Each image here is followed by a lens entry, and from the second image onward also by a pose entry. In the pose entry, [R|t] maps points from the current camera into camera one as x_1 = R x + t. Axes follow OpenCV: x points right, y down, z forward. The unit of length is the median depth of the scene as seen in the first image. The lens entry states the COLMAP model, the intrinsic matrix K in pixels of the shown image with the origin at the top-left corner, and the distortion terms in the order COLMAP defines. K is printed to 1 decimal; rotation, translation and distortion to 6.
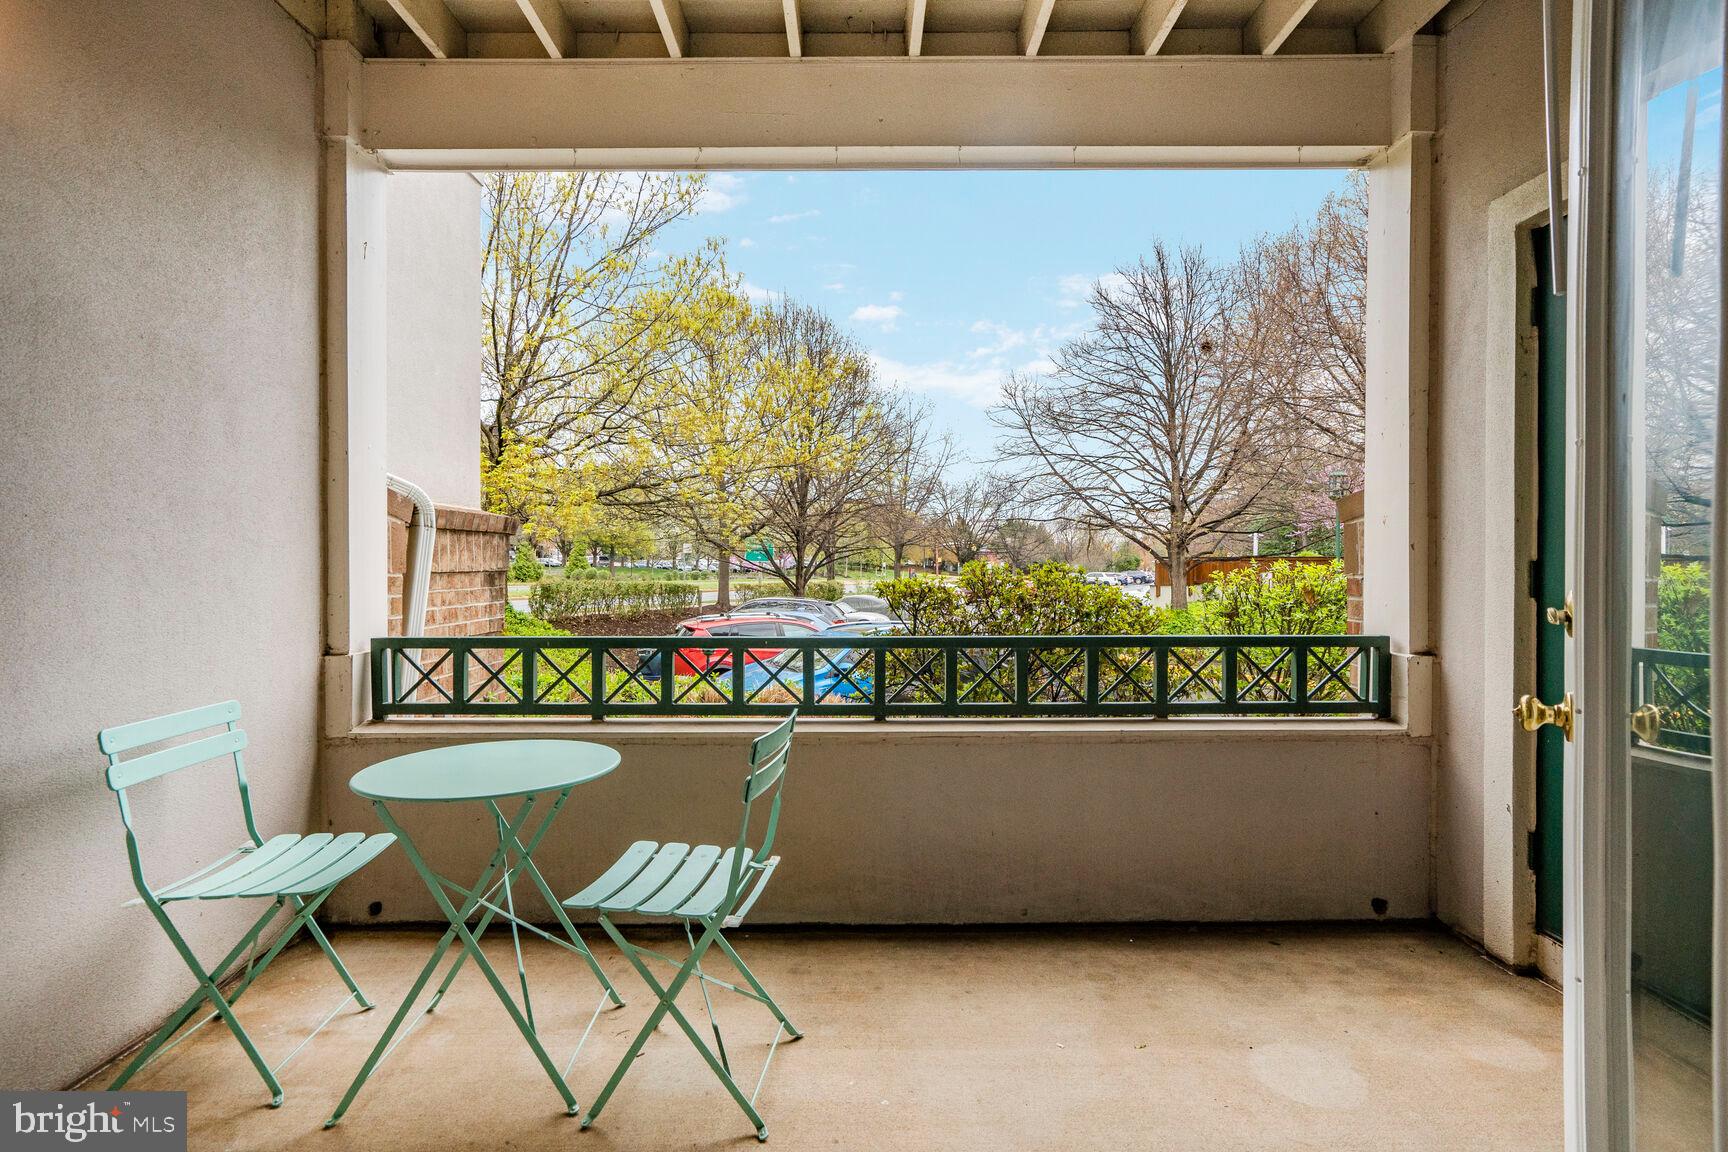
lens RADIAL K [[803.8, 0, 852.7], [0, 803.8, 562.1], [0, 0, 1]] dist [-0.038493, 0.006366]
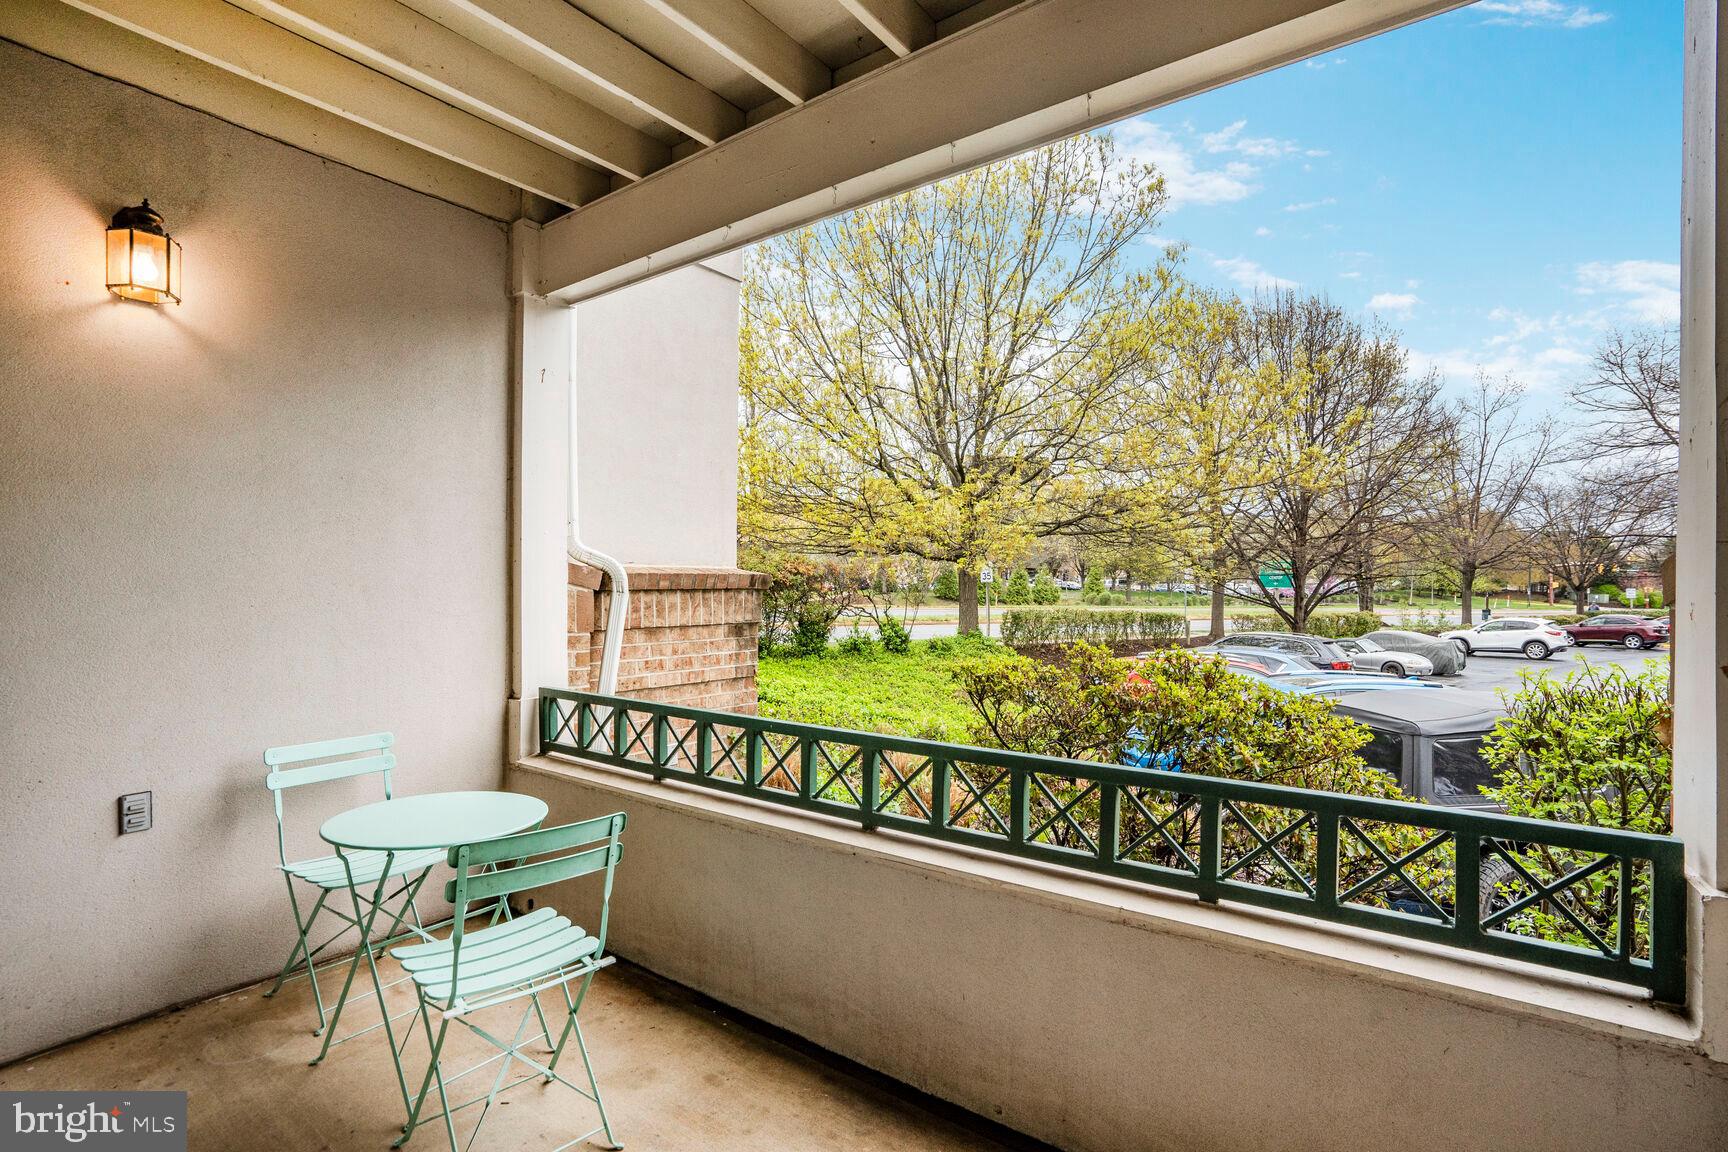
lens RADIAL K [[803.8, 0, 865.8], [0, 803.8, 577.8], [0, 0, 1]] dist [-0.038493, 0.006366]
pose [[0.806242, 0.002659, -0.591580, 0.369183], [-0.006436, 0.999970, -0.004276, -0.049841], [0.591550, 0.007255, 0.806235, 0.193659]]
